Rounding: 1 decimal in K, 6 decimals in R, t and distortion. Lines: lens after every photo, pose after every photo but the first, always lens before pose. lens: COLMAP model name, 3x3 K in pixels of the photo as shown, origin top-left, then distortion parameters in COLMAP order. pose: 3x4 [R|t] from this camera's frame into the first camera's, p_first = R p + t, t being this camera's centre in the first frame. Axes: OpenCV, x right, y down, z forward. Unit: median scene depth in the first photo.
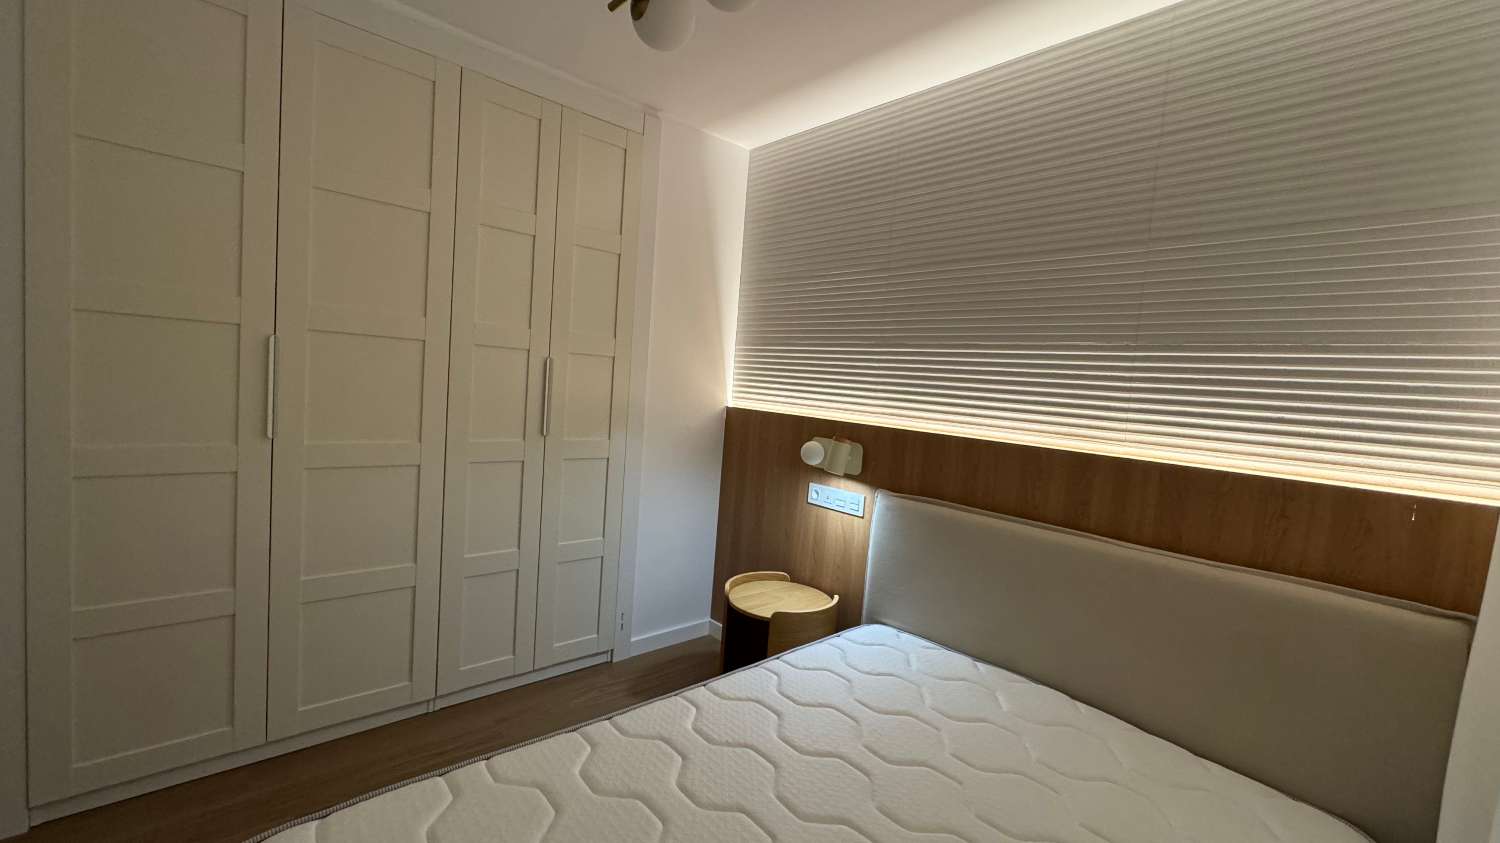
lens RADIAL K [[598.9, 0, 747.7], [0, 598.9, 421.4], [0, 0, 1]] dist [-0.004535, 0.000031]
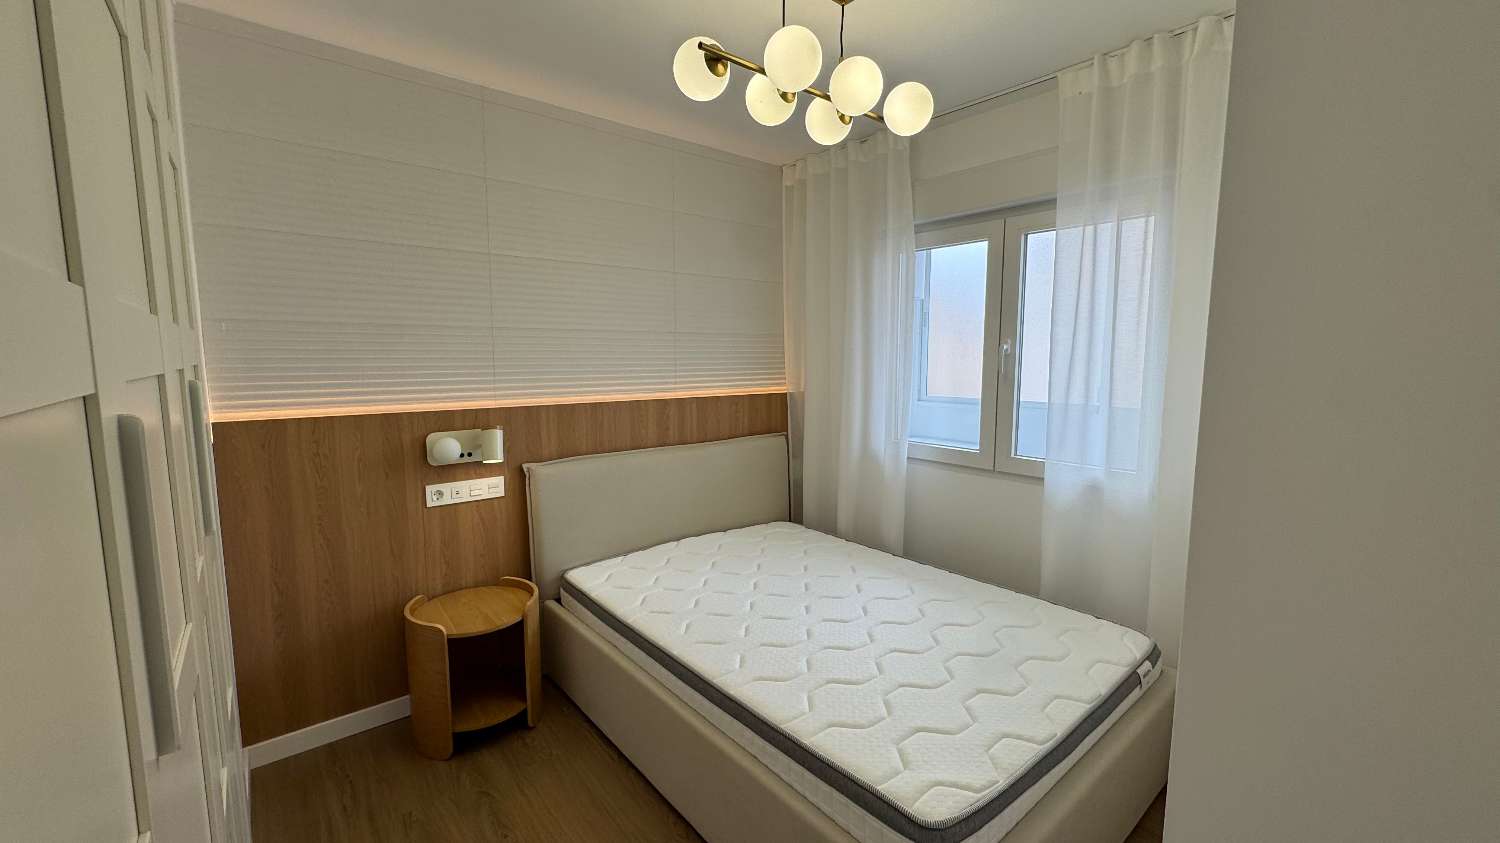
lens RADIAL K [[598.9, 0, 747.7], [0, 598.9, 421.4], [0, 0, 1]] dist [-0.004535, 0.000031]
pose [[0.036616, -0.184239, 0.982199, -0.953927], [0.072045, 0.980788, 0.181288, -0.153110], [-0.996729, 0.064125, 0.049186, 0.625633]]
